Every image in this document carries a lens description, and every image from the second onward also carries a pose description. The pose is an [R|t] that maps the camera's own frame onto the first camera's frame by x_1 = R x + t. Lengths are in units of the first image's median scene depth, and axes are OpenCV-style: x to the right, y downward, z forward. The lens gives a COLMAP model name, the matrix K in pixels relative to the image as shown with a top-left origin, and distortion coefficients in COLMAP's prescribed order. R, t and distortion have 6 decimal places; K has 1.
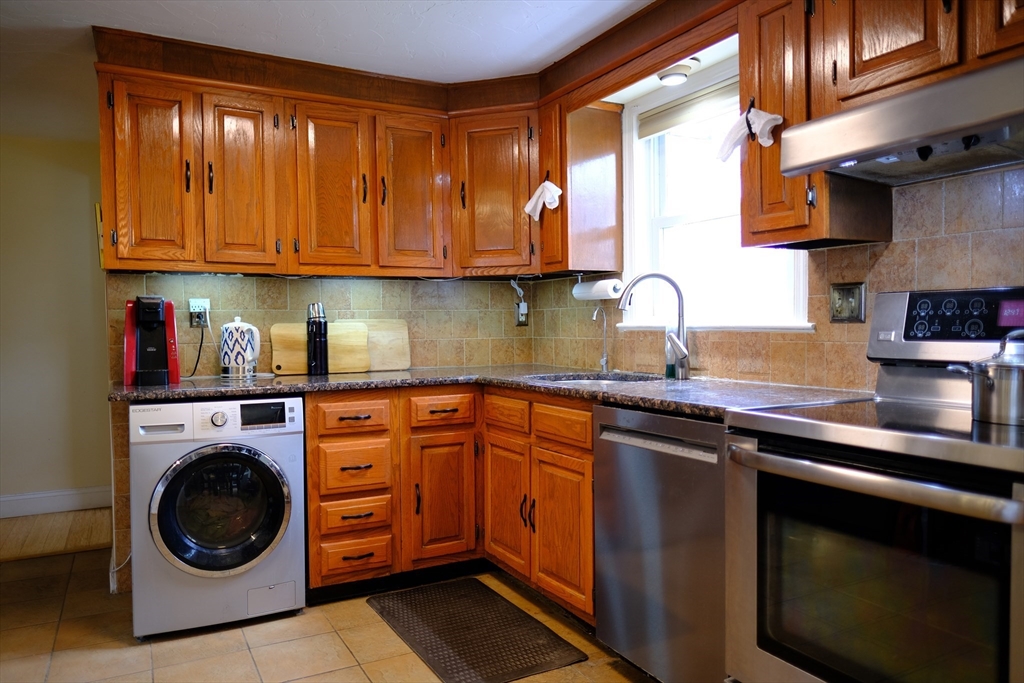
lens RADIAL K [[719.1, 0, 514.3], [0, 719.1, 345.8], [0, 0, 1]] dist [-0.016981, 0.007250]
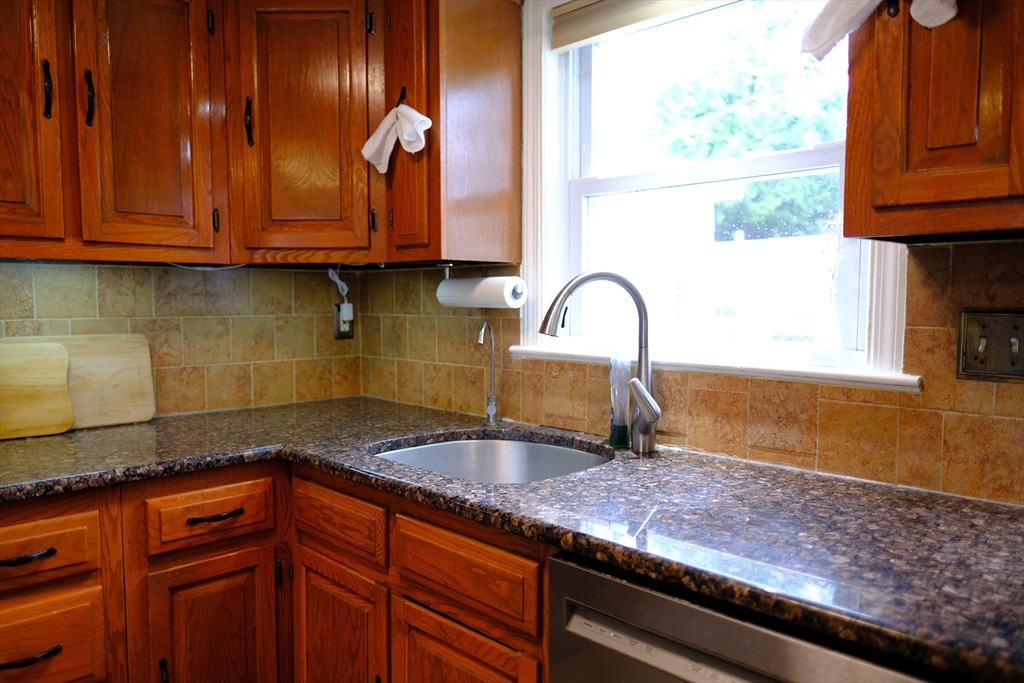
lens RADIAL K [[719.1, 0, 510.1], [0, 719.1, 348.9], [0, 0, 1]] dist [-0.016981, 0.007250]
pose [[0.959764, -0.006011, 0.280744, -0.036549], [-0.004304, 0.999338, 0.036112, -0.055926], [-0.280775, -0.035867, 0.959103, 0.432567]]
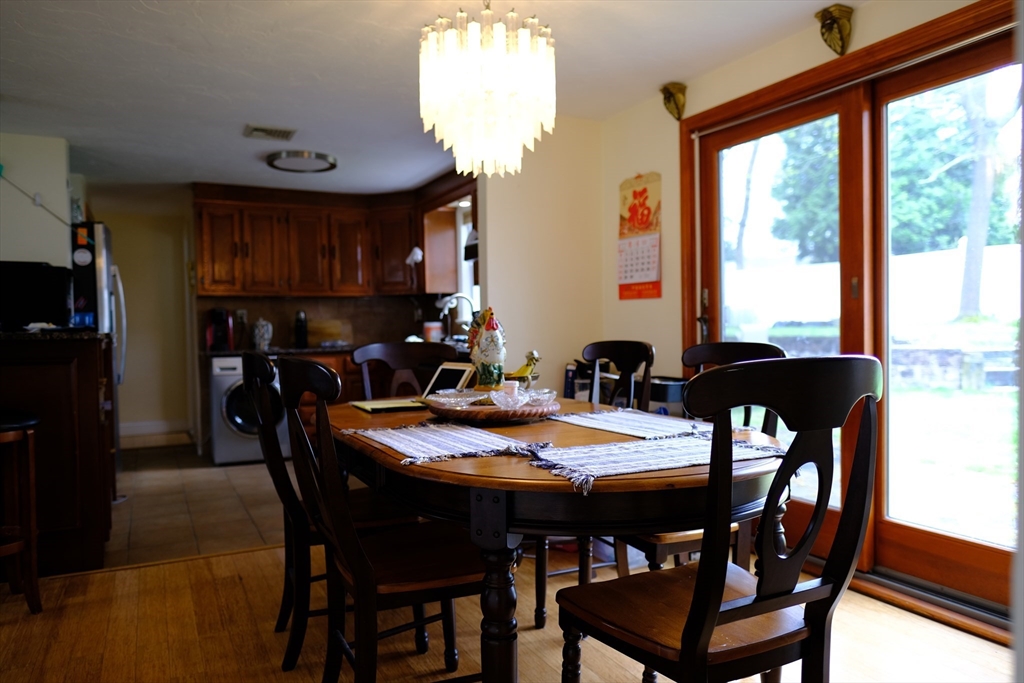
lens RADIAL K [[719.1, 0, 507.2], [0, 719.1, 348.4], [0, 0, 1]] dist [-0.016981, 0.007250]
pose [[0.999597, -0.002732, -0.028249, 0.359109], [0.002838, 0.999989, 0.003718, 0.039186], [0.028239, -0.003797, 0.999594, -0.980661]]
